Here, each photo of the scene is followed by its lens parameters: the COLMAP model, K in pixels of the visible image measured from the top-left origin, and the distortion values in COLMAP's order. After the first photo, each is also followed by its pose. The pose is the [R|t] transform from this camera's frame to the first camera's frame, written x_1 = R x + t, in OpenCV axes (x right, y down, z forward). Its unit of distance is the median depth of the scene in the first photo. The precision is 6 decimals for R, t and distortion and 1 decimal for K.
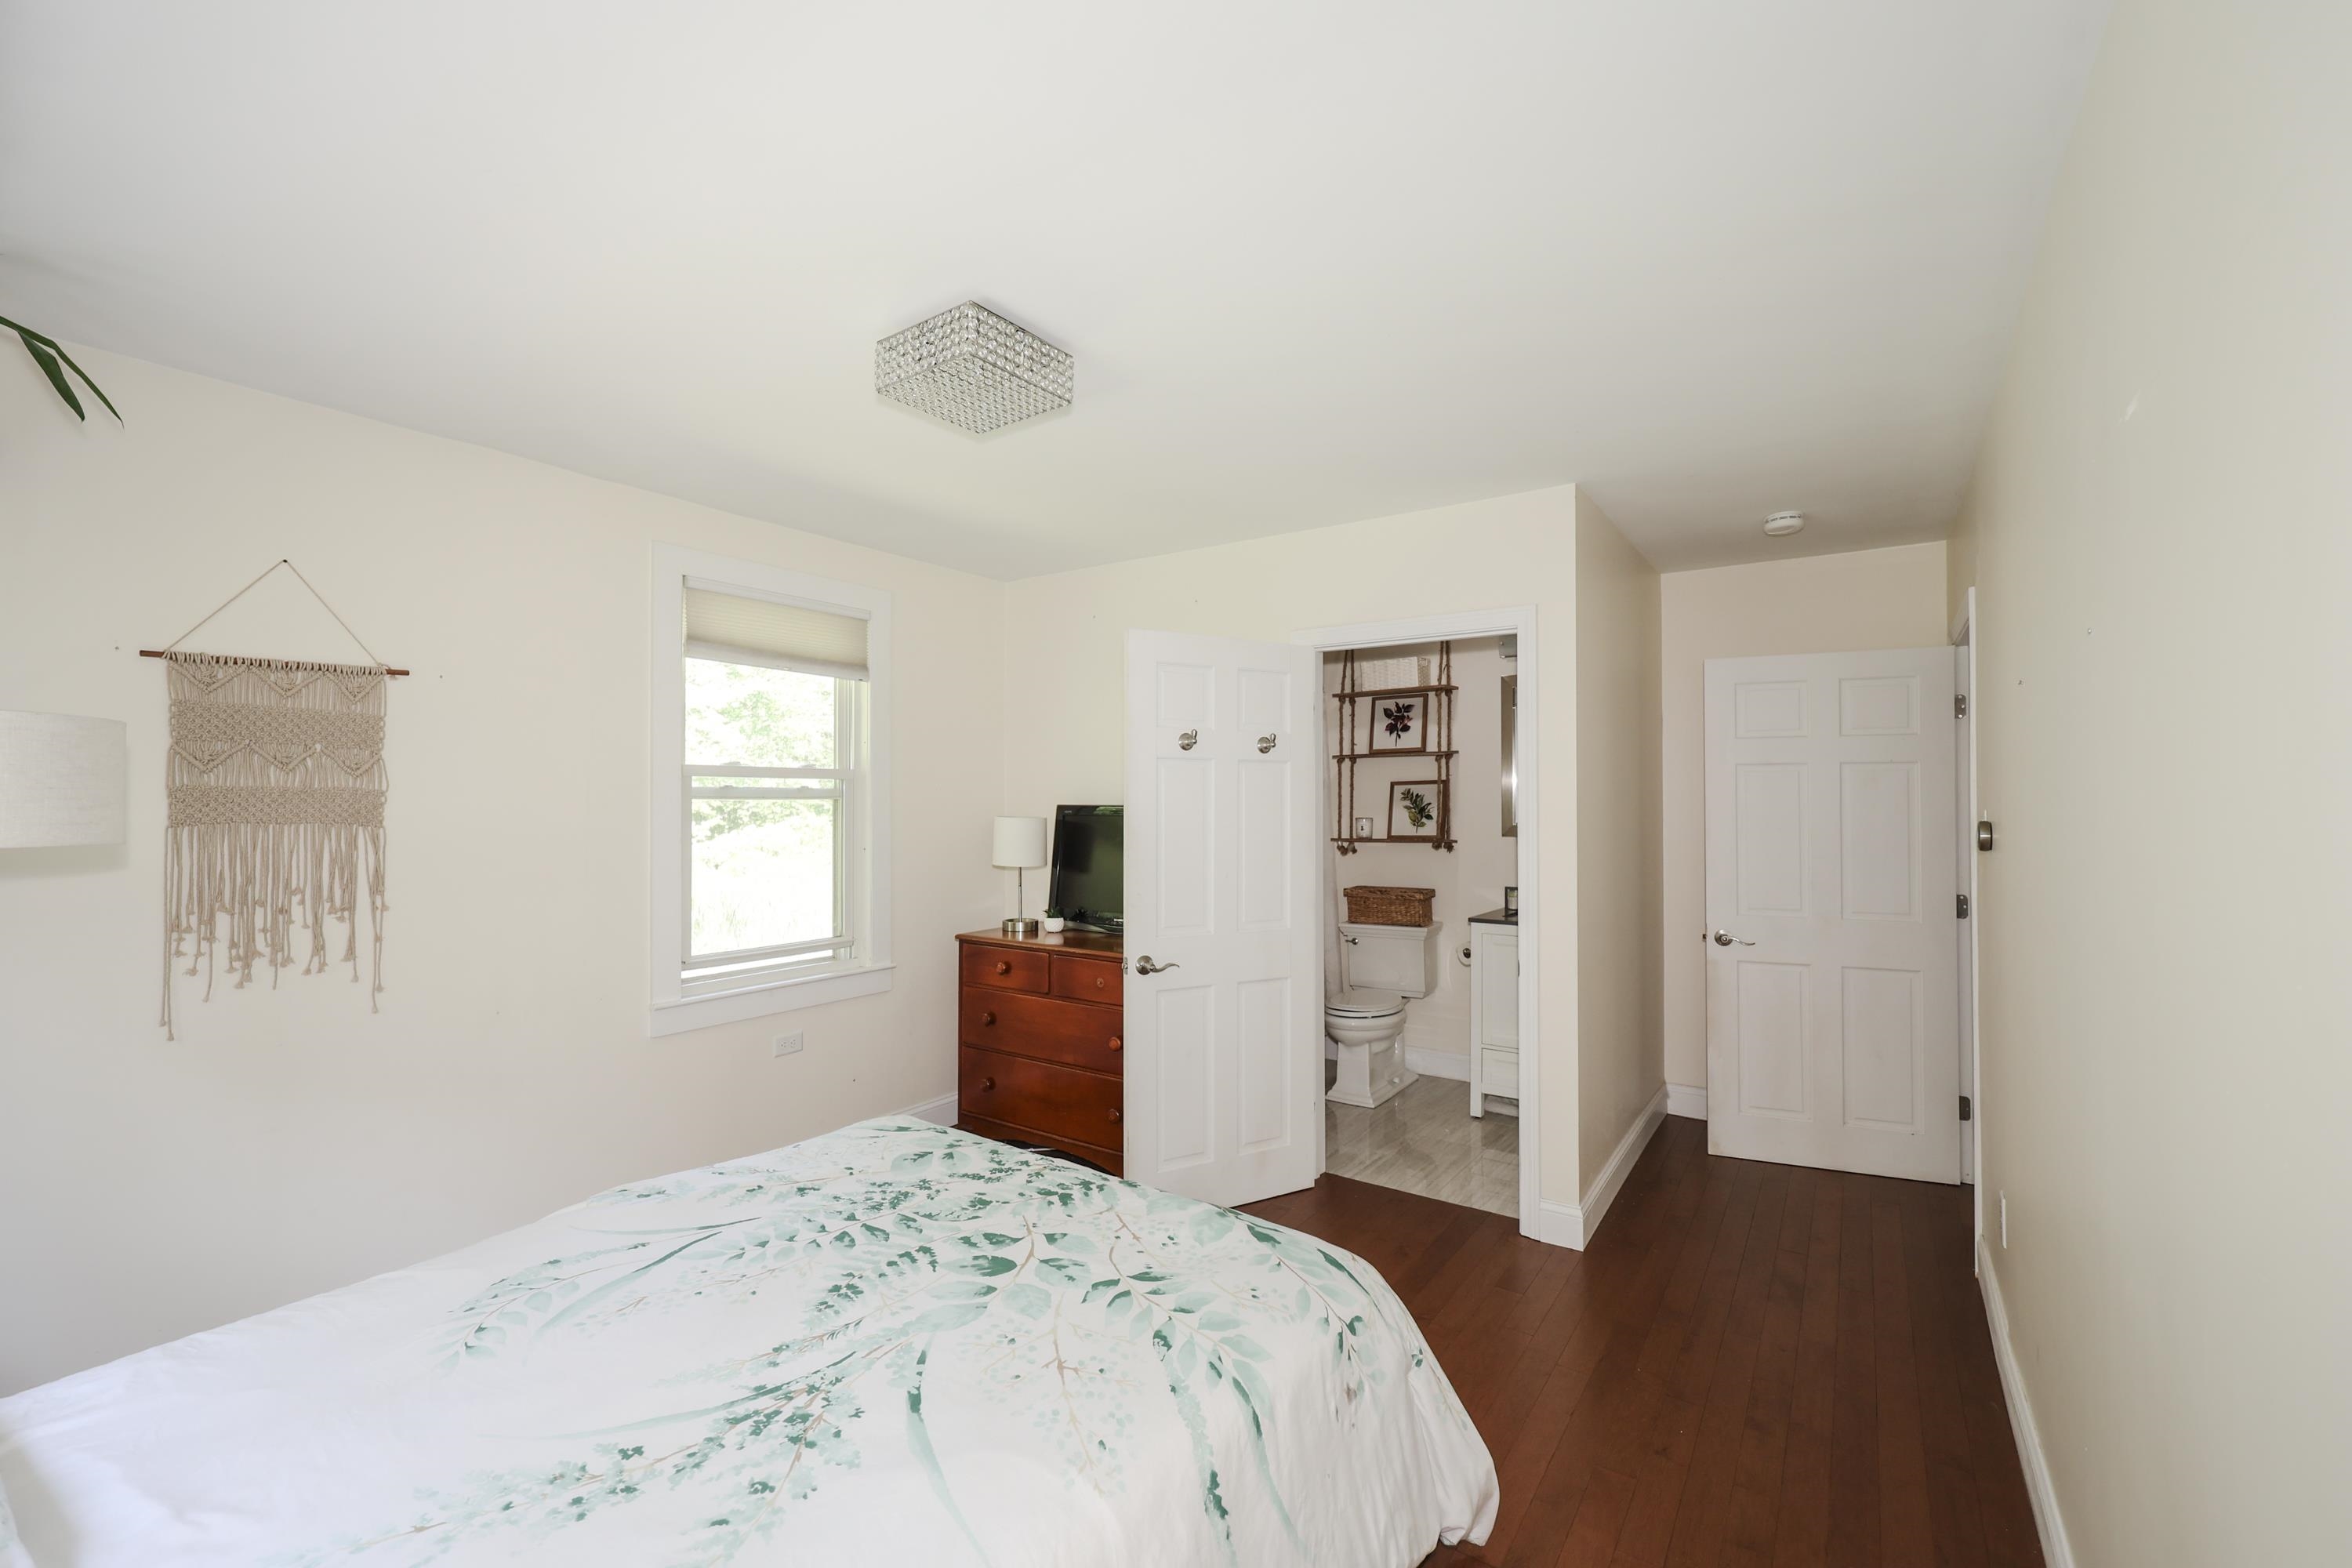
lens RADIAL K [[1000.9, 0, 1176.0], [0, 1000.9, 784.0], [0, 0, 1]] dist [-0.000410, 0.000167]
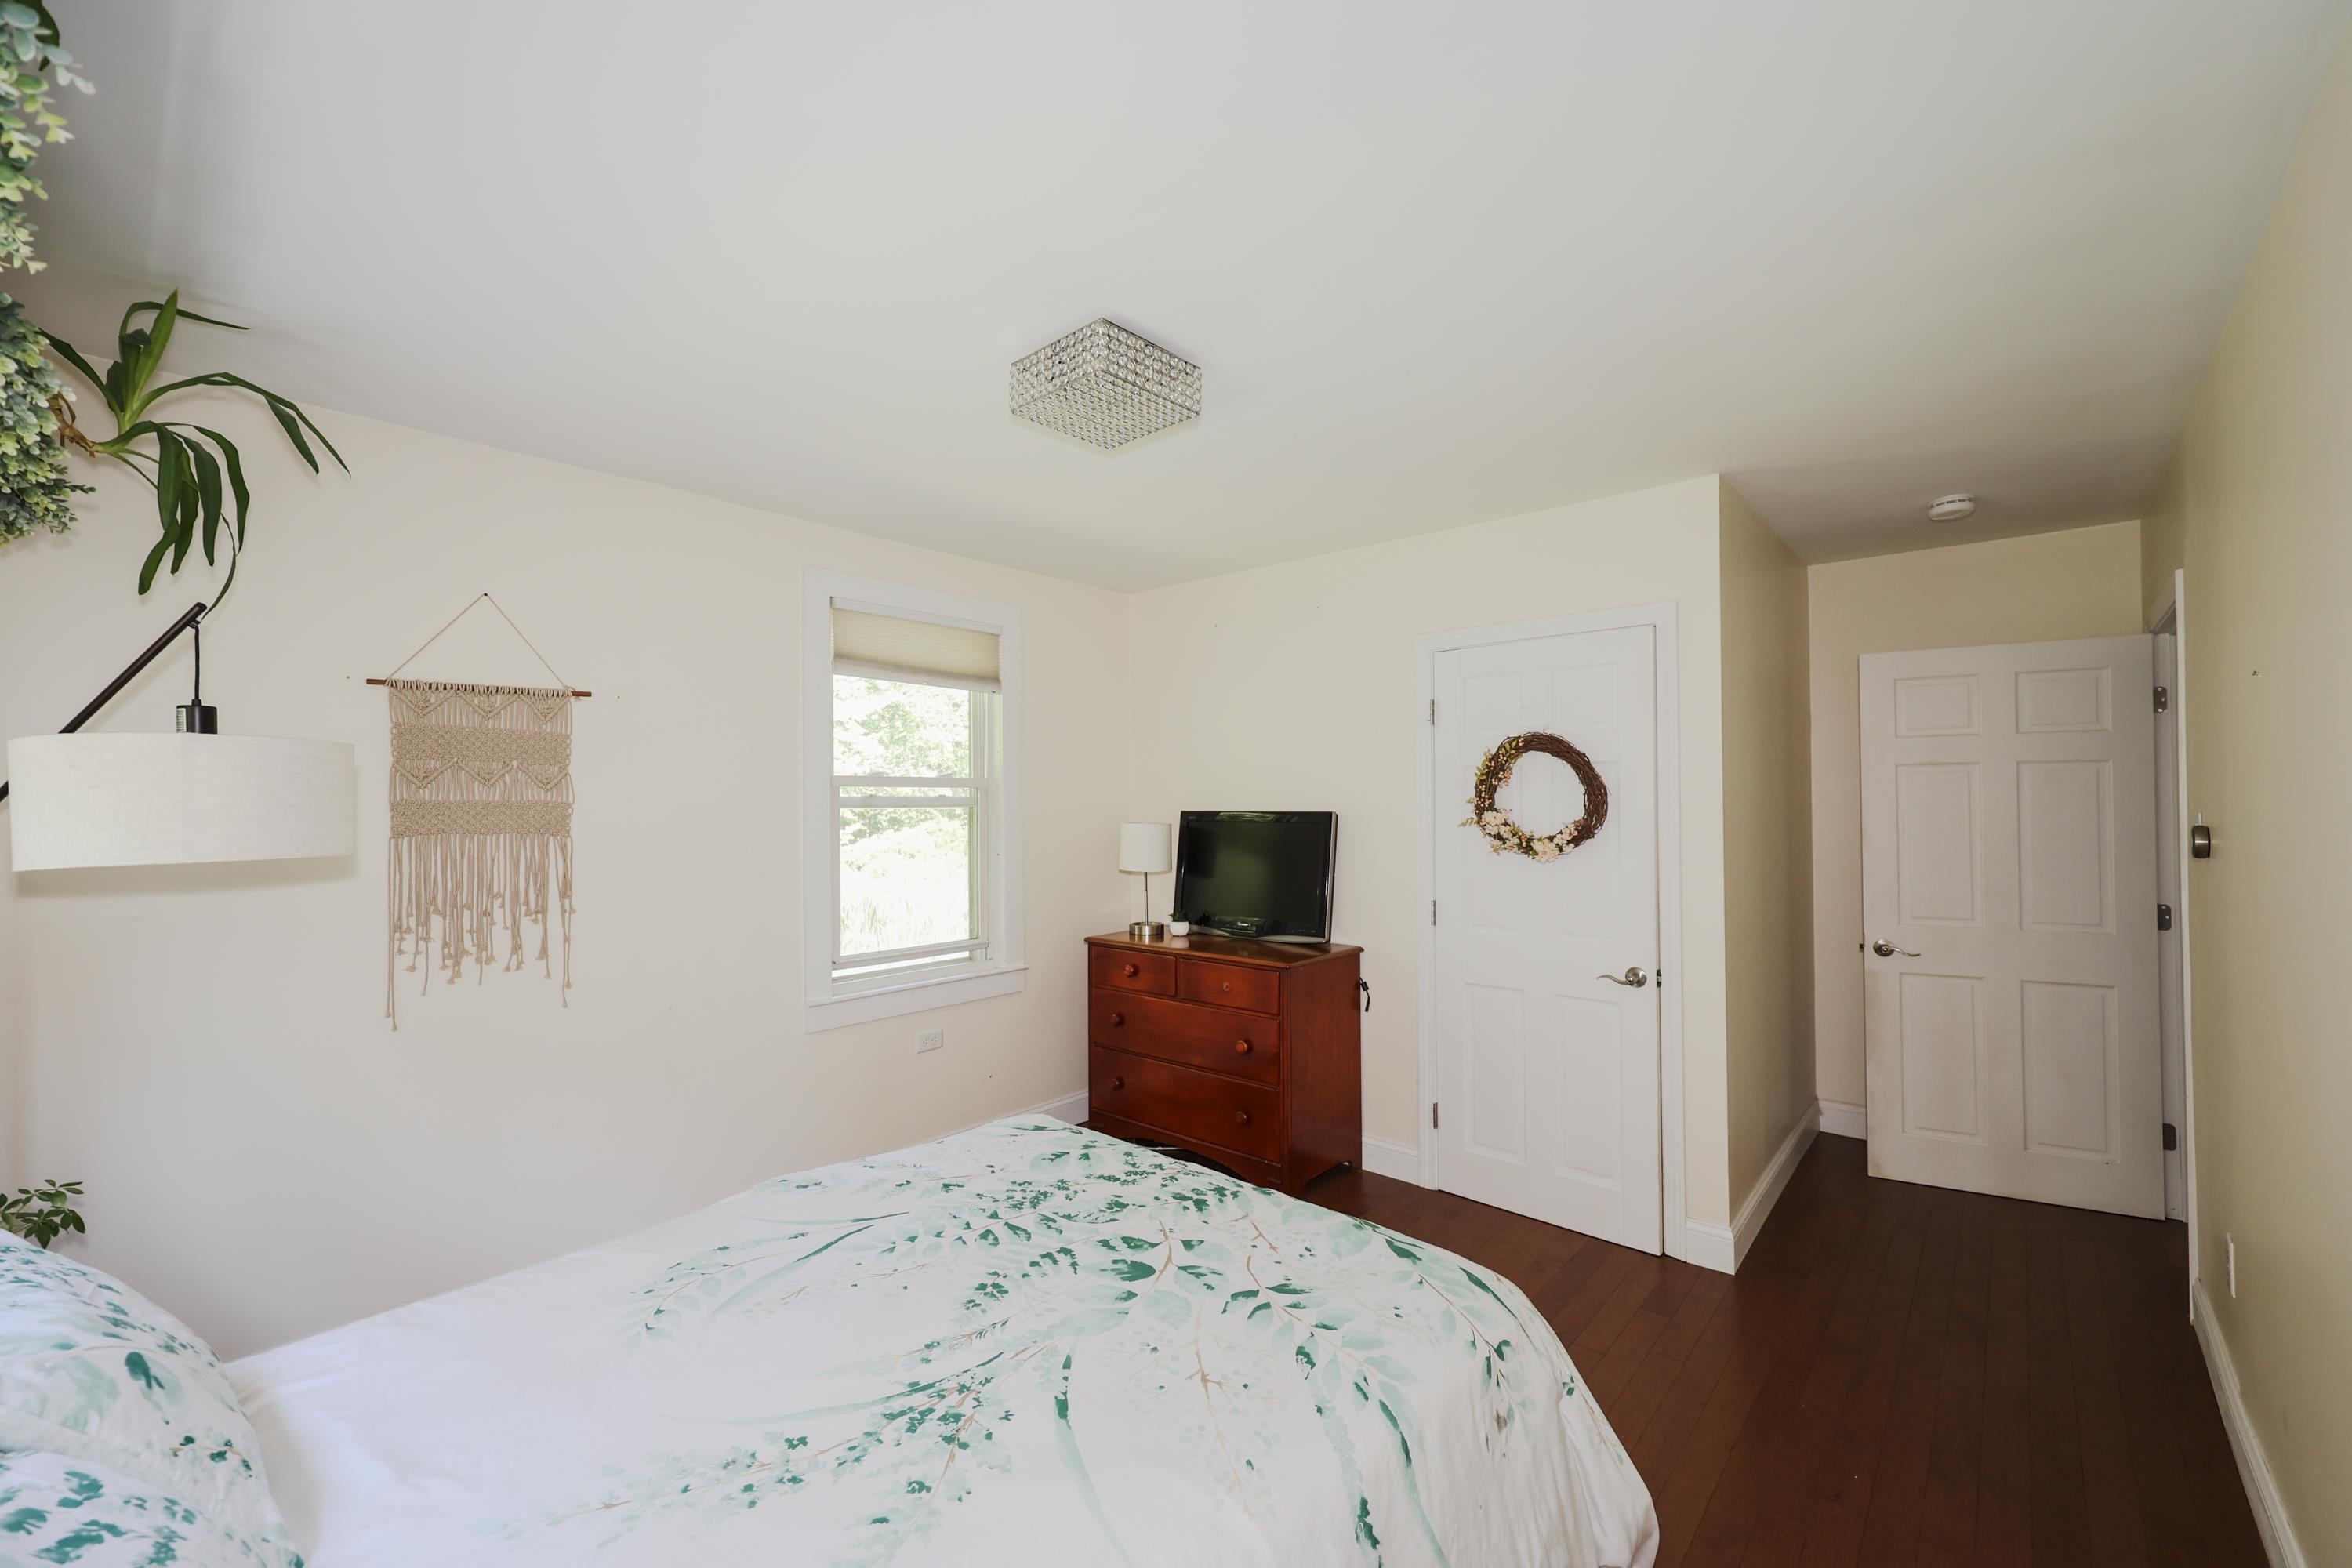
lens RADIAL K [[973.1, 0, 1183.2], [0, 973.1, 788.4], [0, 0, 1]] dist [-0.003213, -0.000116]
pose [[0.994197, -0.008068, -0.107269, -0.018718], [0.008148, 0.999967, 0.000303, -0.004627], [0.107263, -0.001175, 0.994230, 0.024572]]
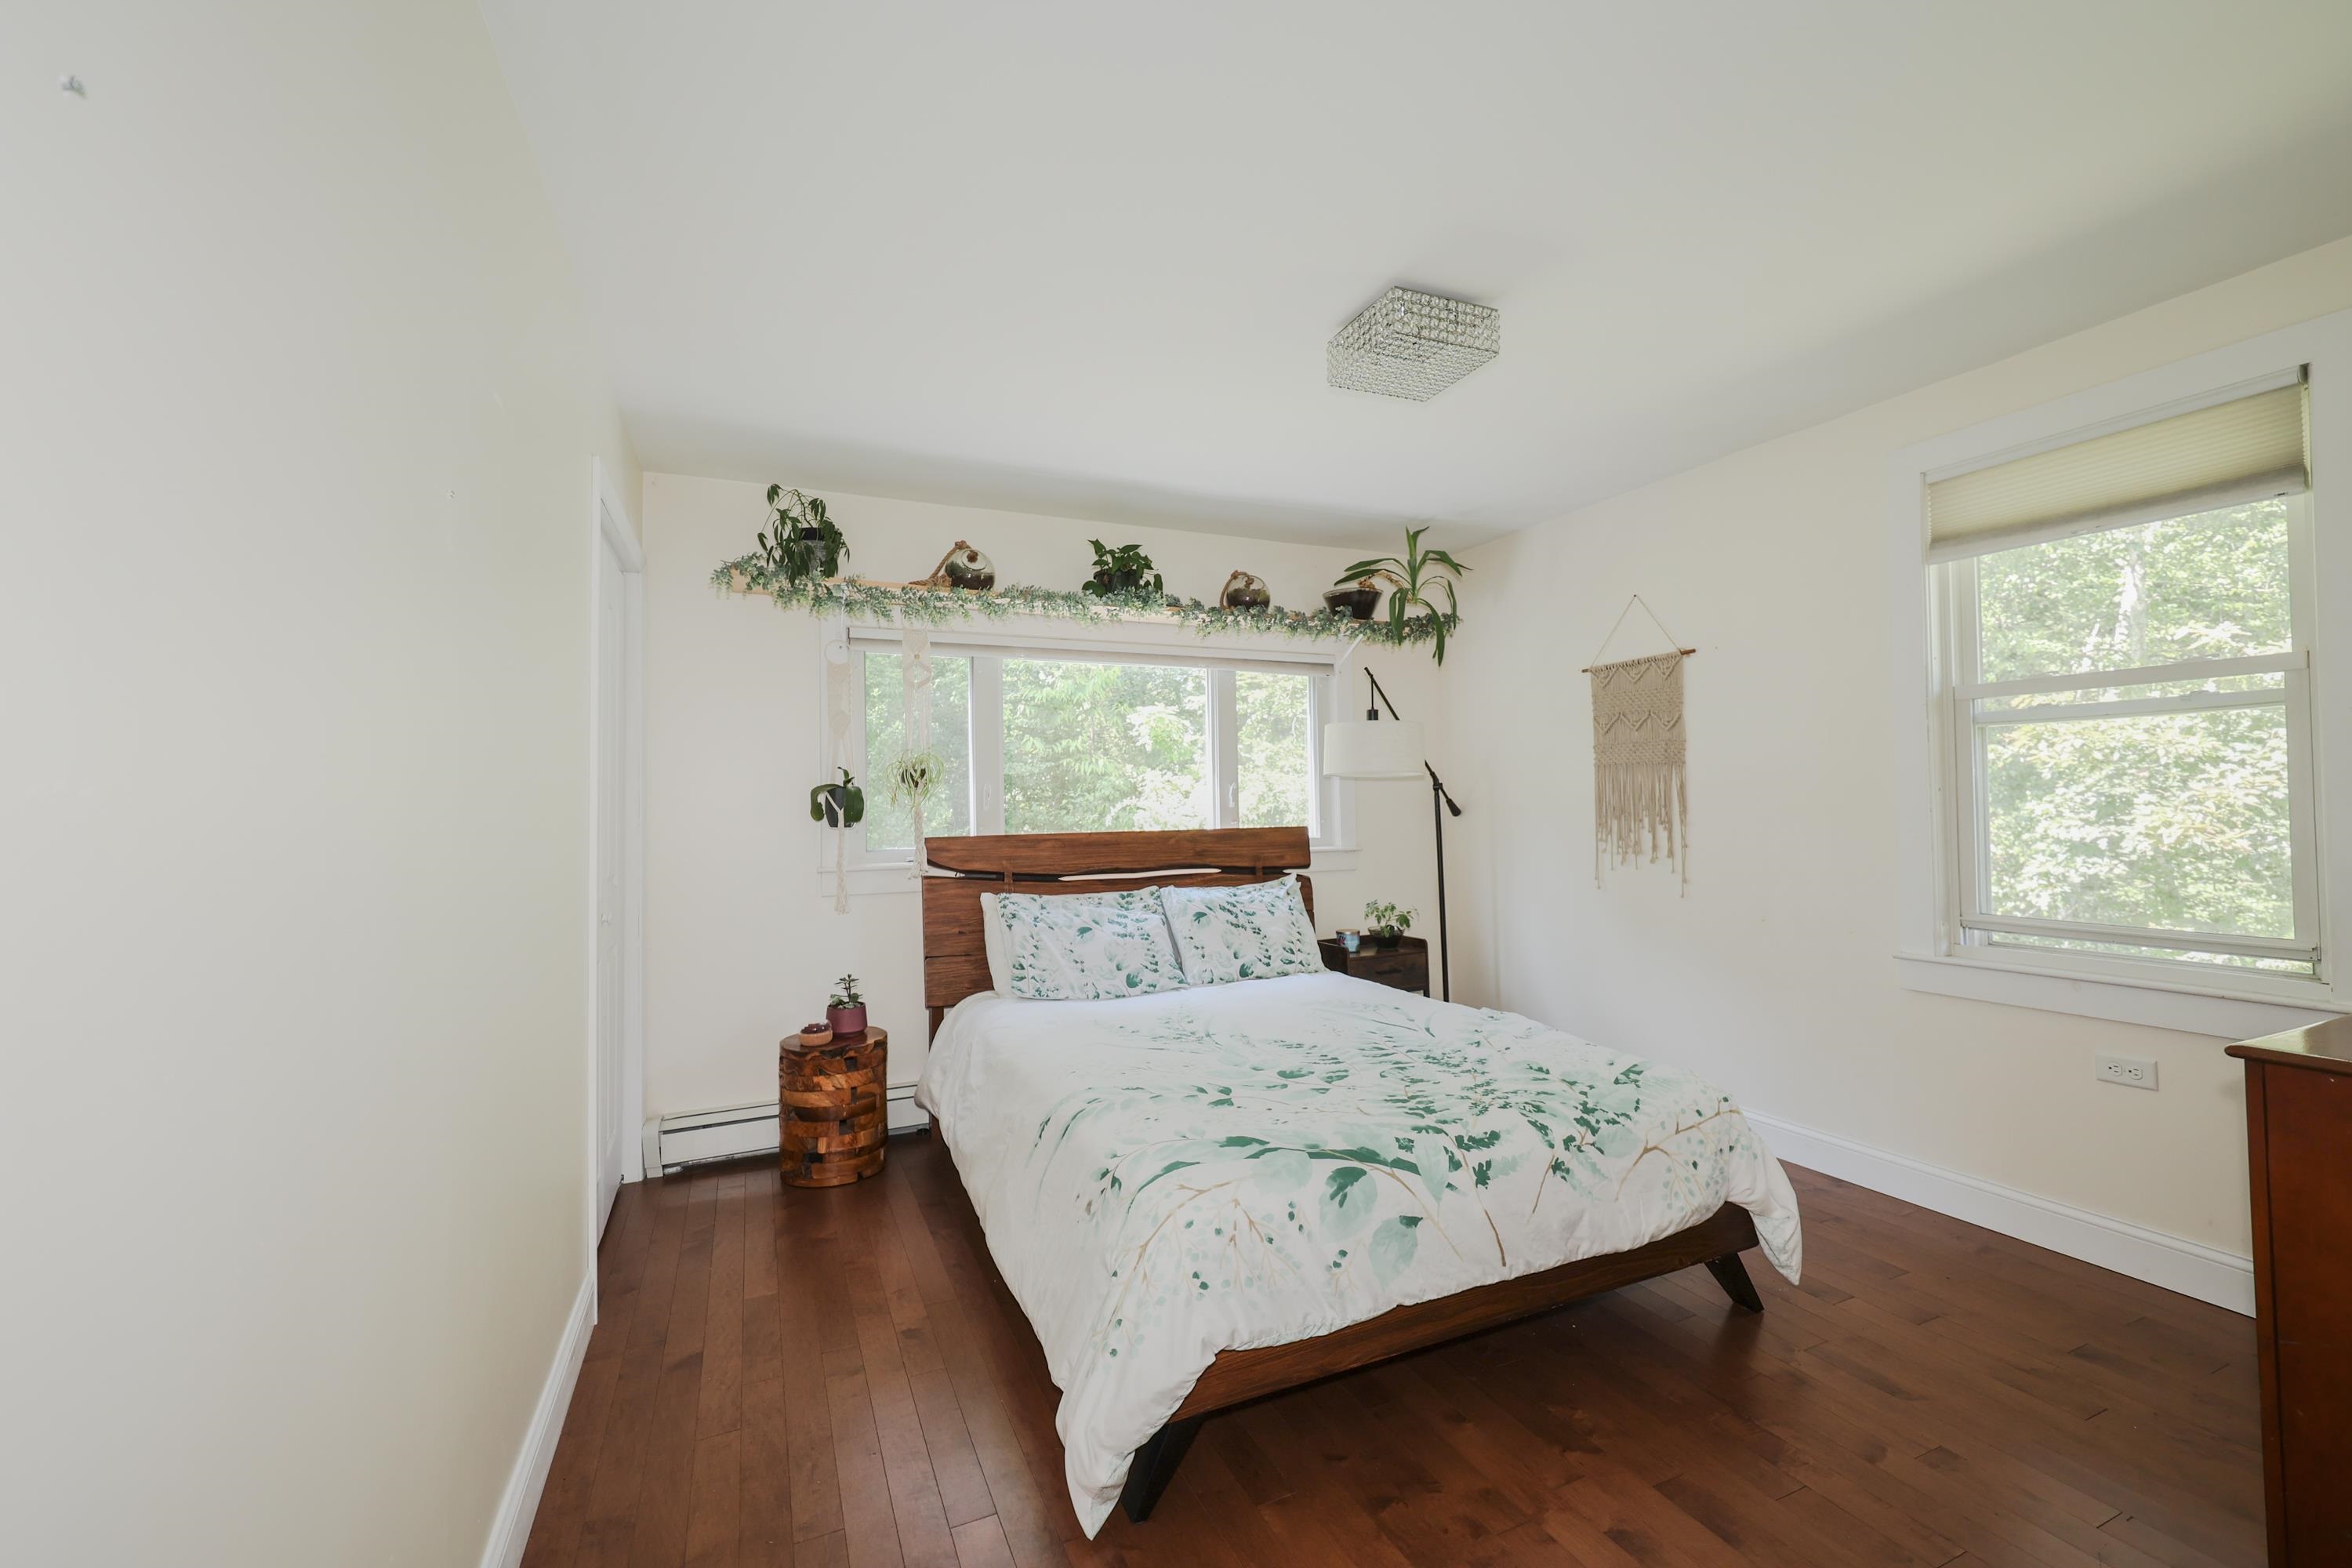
lens RADIAL K [[973.1, 0, 1183.2], [0, 973.1, 788.4], [0, 0, 1]] dist [-0.003213, -0.000116]
pose [[-0.516608, -0.002751, -0.856218, 0.859244], [0.032390, 0.999216, -0.022753, 0.100205], [0.855609, -0.039487, -0.516114, 1.314747]]
